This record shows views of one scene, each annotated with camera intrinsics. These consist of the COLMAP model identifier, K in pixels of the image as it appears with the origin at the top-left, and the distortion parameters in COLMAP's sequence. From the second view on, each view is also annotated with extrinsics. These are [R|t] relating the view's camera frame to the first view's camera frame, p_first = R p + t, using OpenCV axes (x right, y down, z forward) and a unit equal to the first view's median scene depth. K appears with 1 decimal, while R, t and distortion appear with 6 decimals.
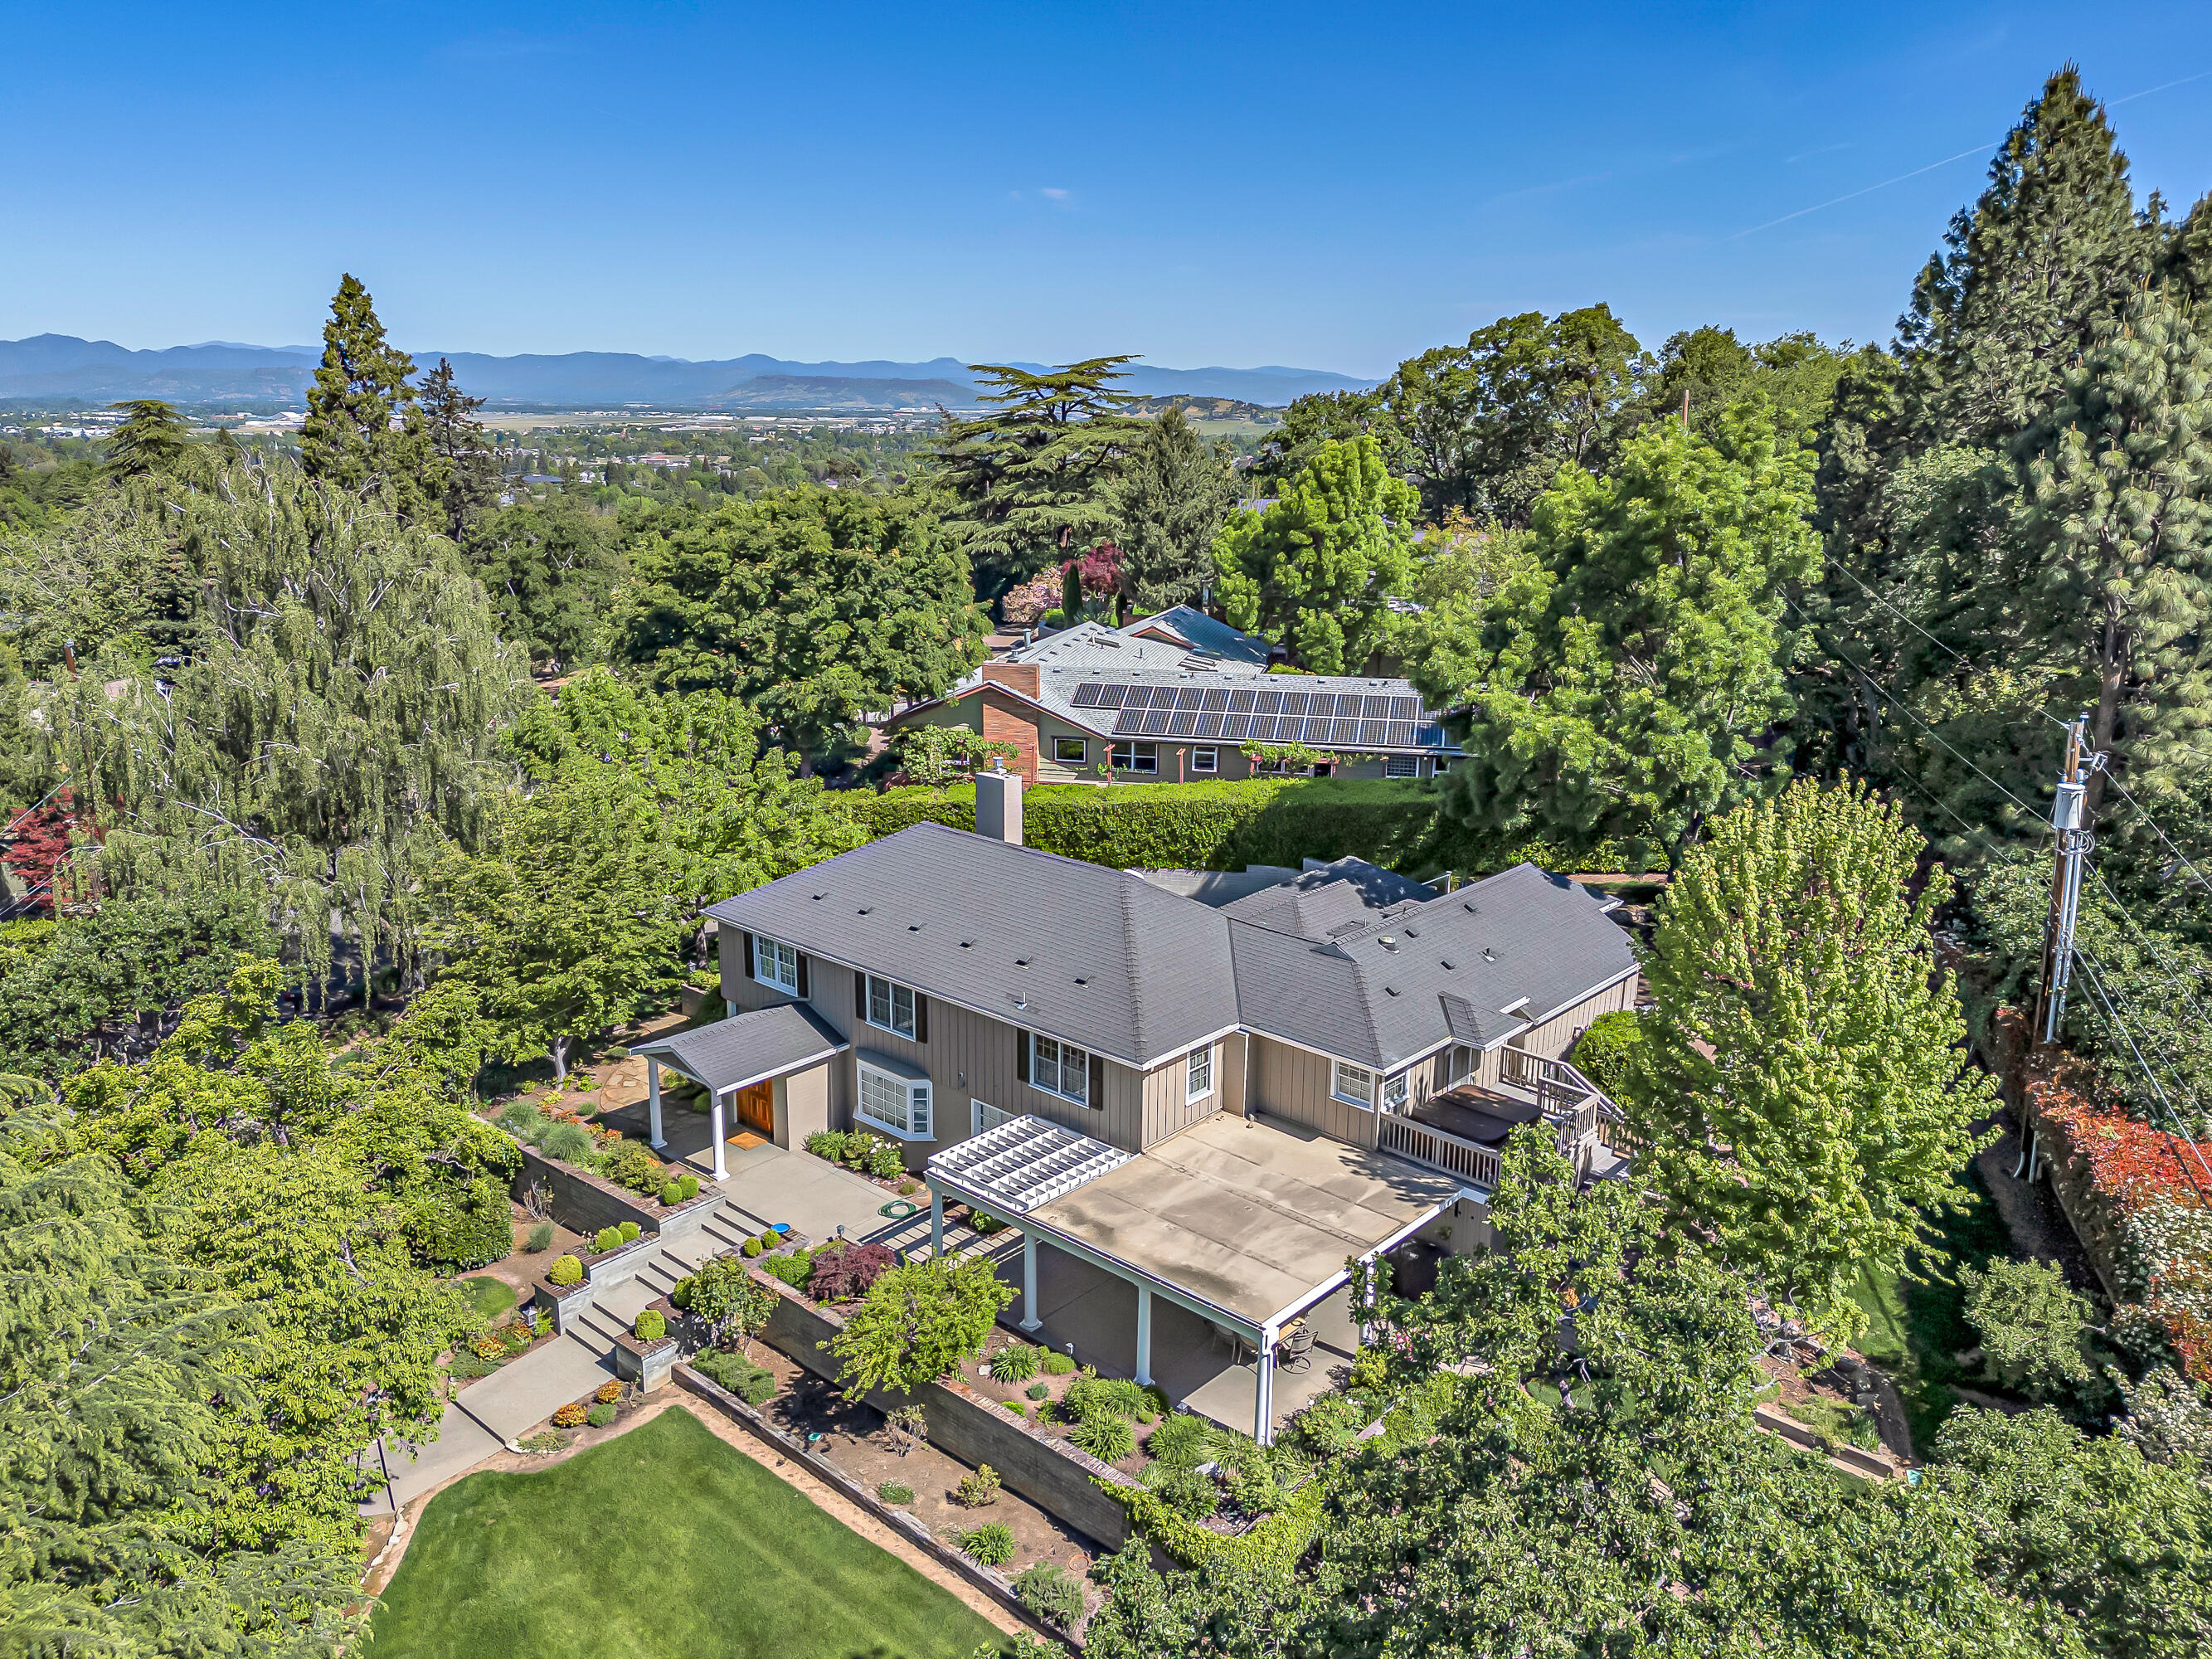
lens RADIAL K [[1631.8, 0, 1106.0], [0, 1631.8, 829.5], [0, 0, 1]] dist [0.155773, -0.258245]
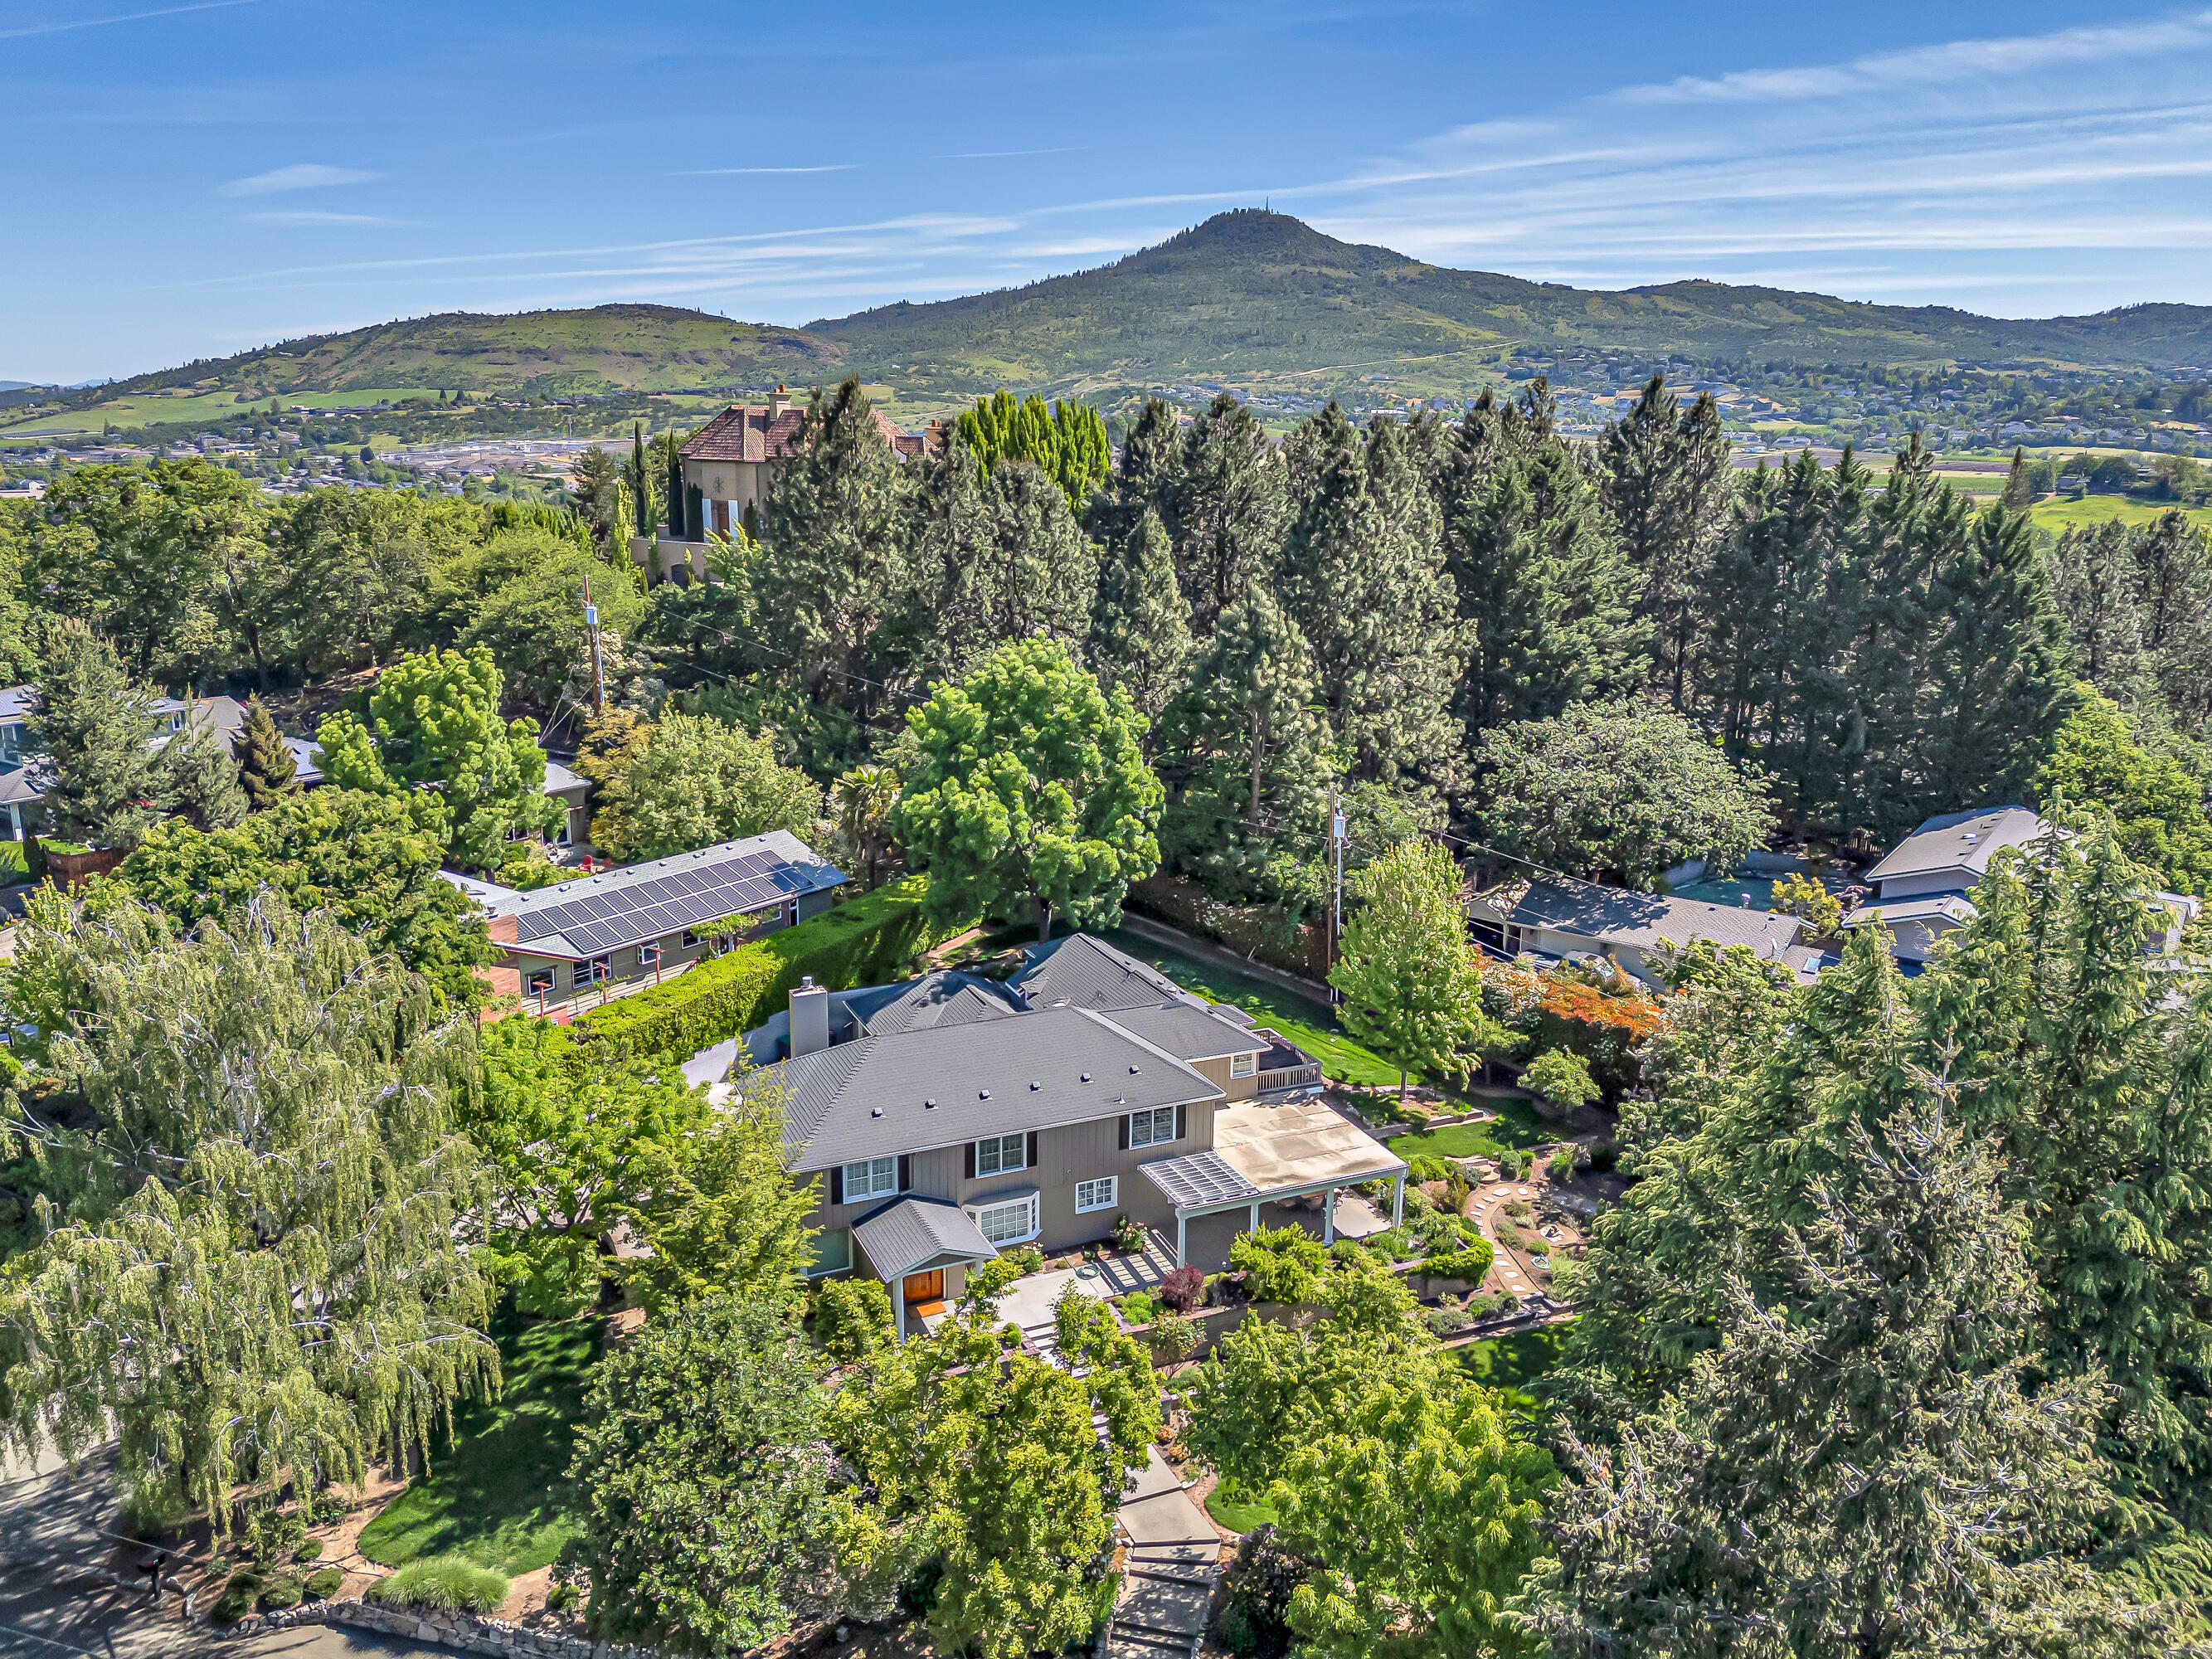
lens RADIAL K [[1631.8, 0, 1106.0], [0, 1631.8, 829.5], [0, 0, 1]] dist [0.155773, -0.258245]
pose [[0.403725, -0.216869, 0.888805, -1.201691], [0.227002, 0.964864, 0.132315, -0.301011], [-0.886271, 0.148342, 0.438770, 0.271532]]
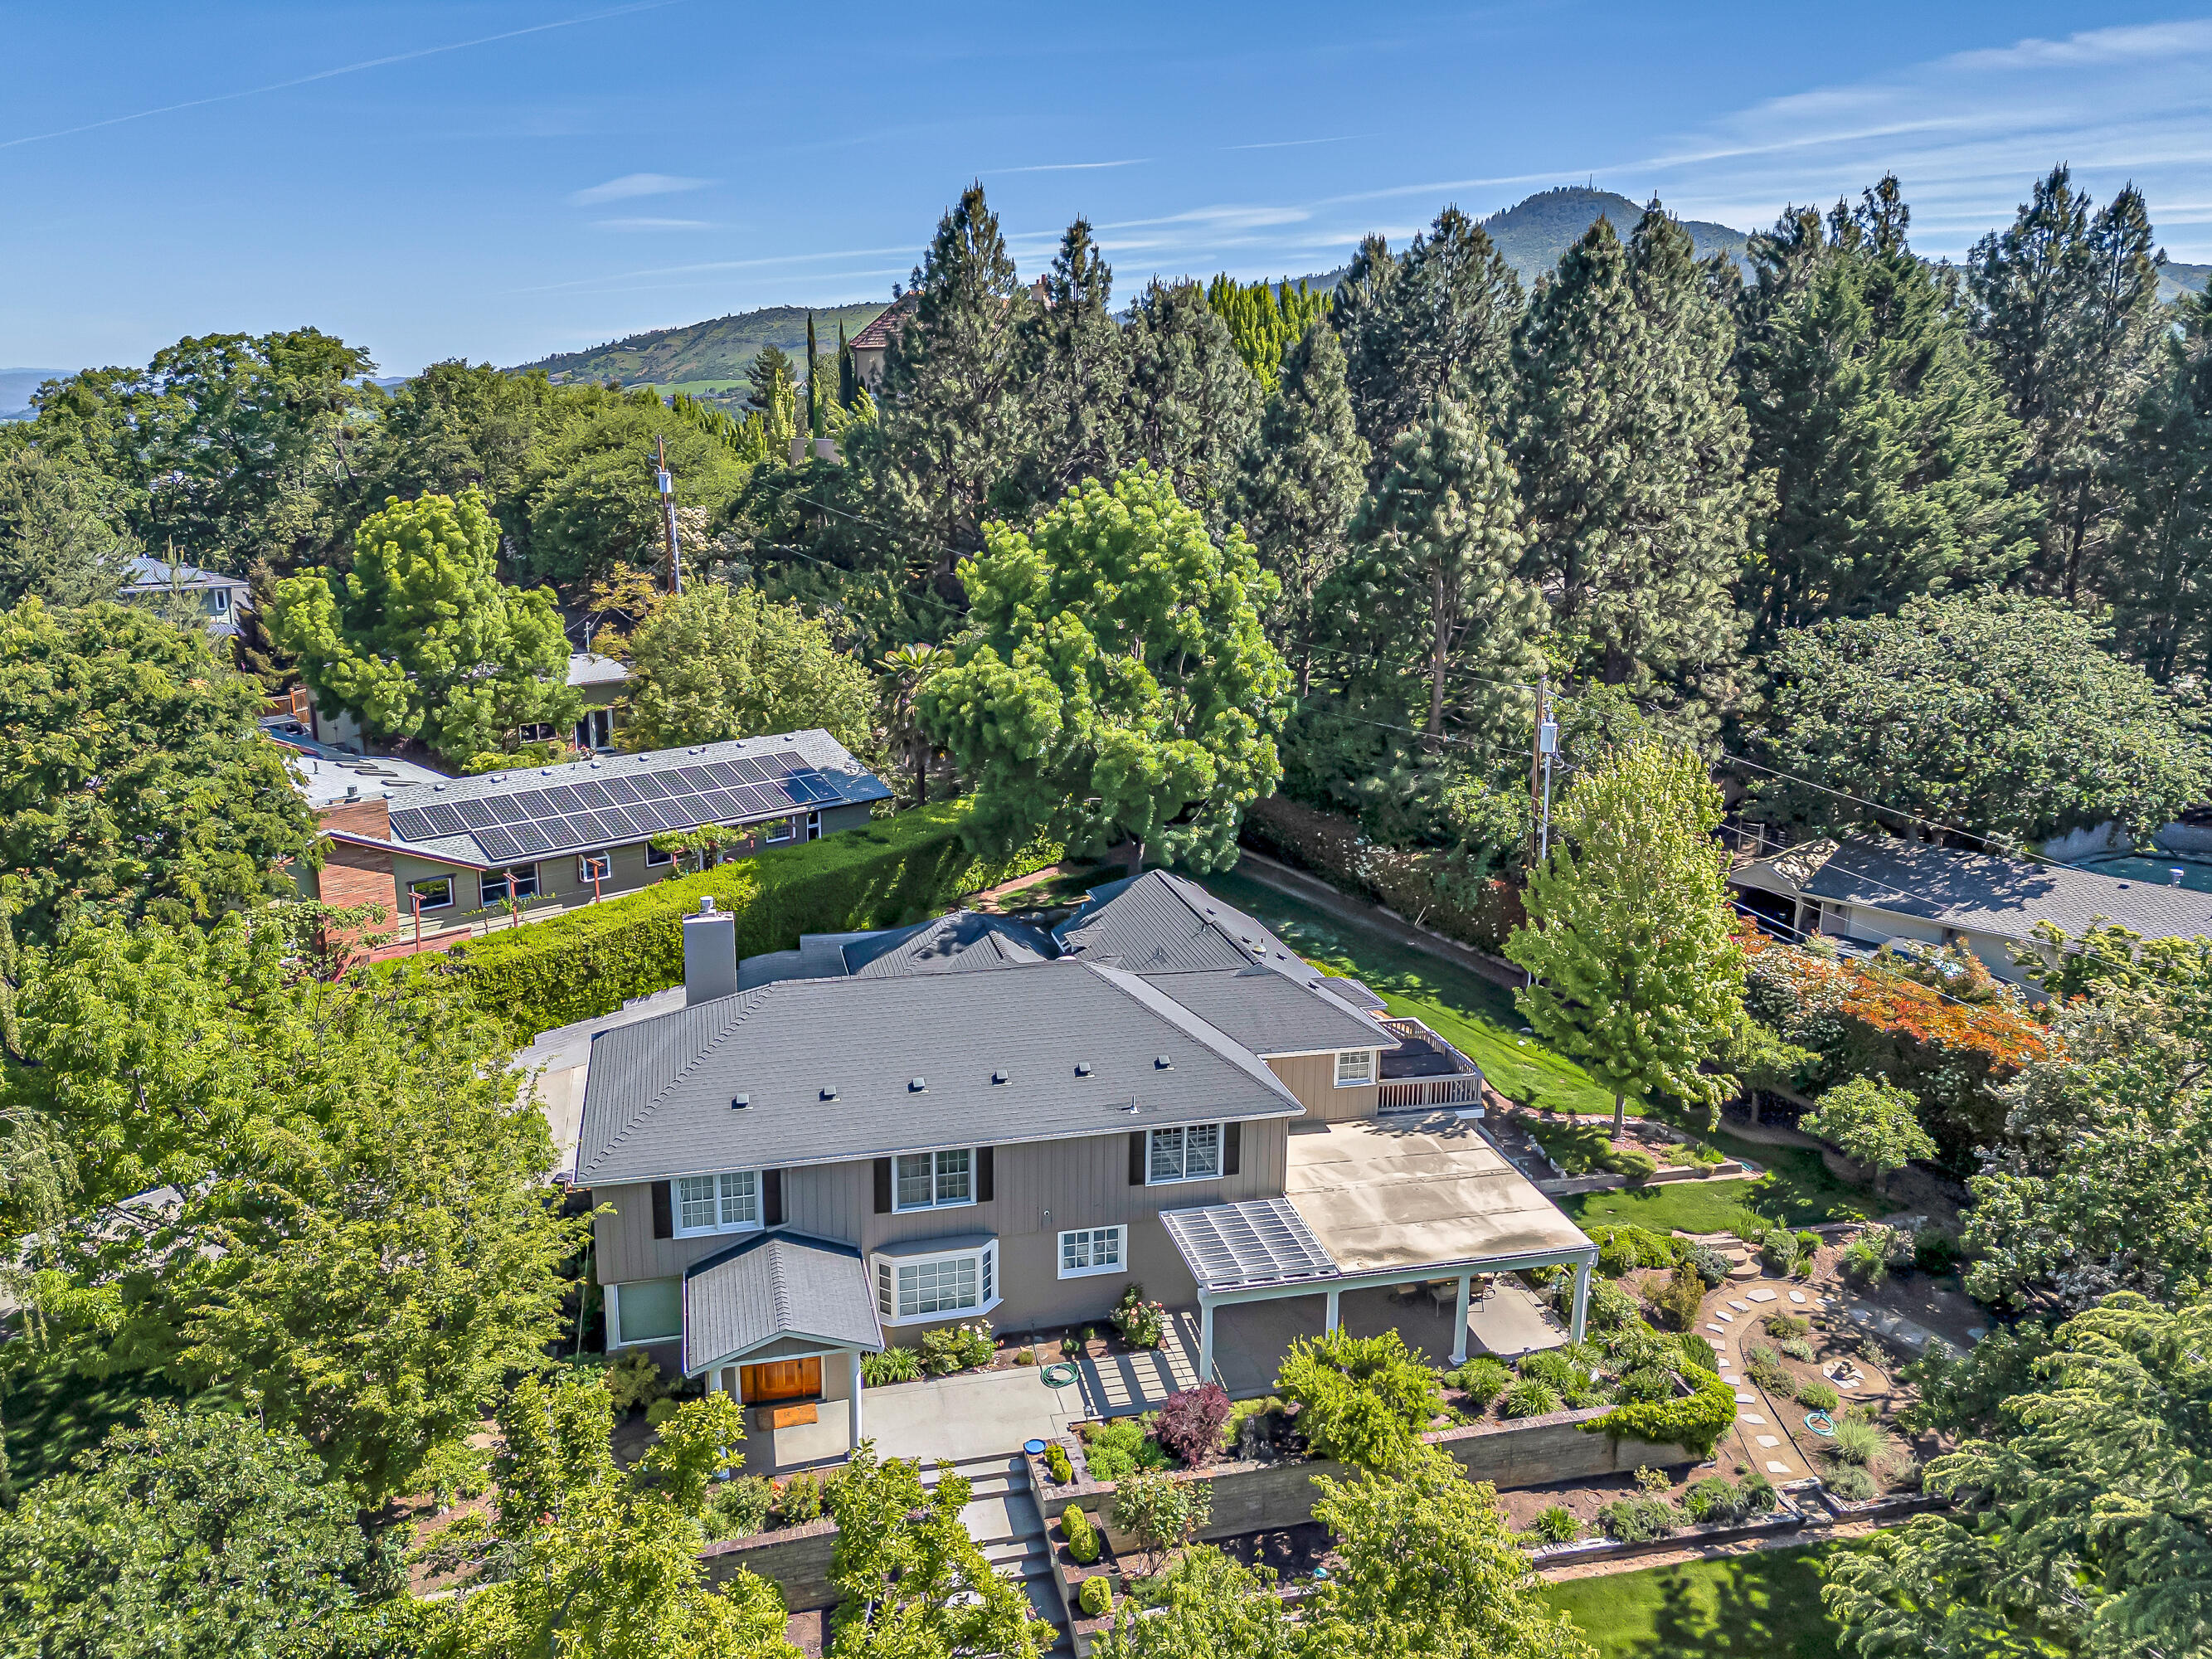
lens RADIAL K [[1648.4, 0, 1106.0], [0, 1648.4, 829.5], [0, 0, 1]] dist [0.071821, -0.051612]
pose [[0.556811, -0.200886, 0.805982, -0.724744], [0.205629, 0.973449, 0.100567, -0.138277], [-0.804785, 0.109736, 0.583335, 0.374285]]
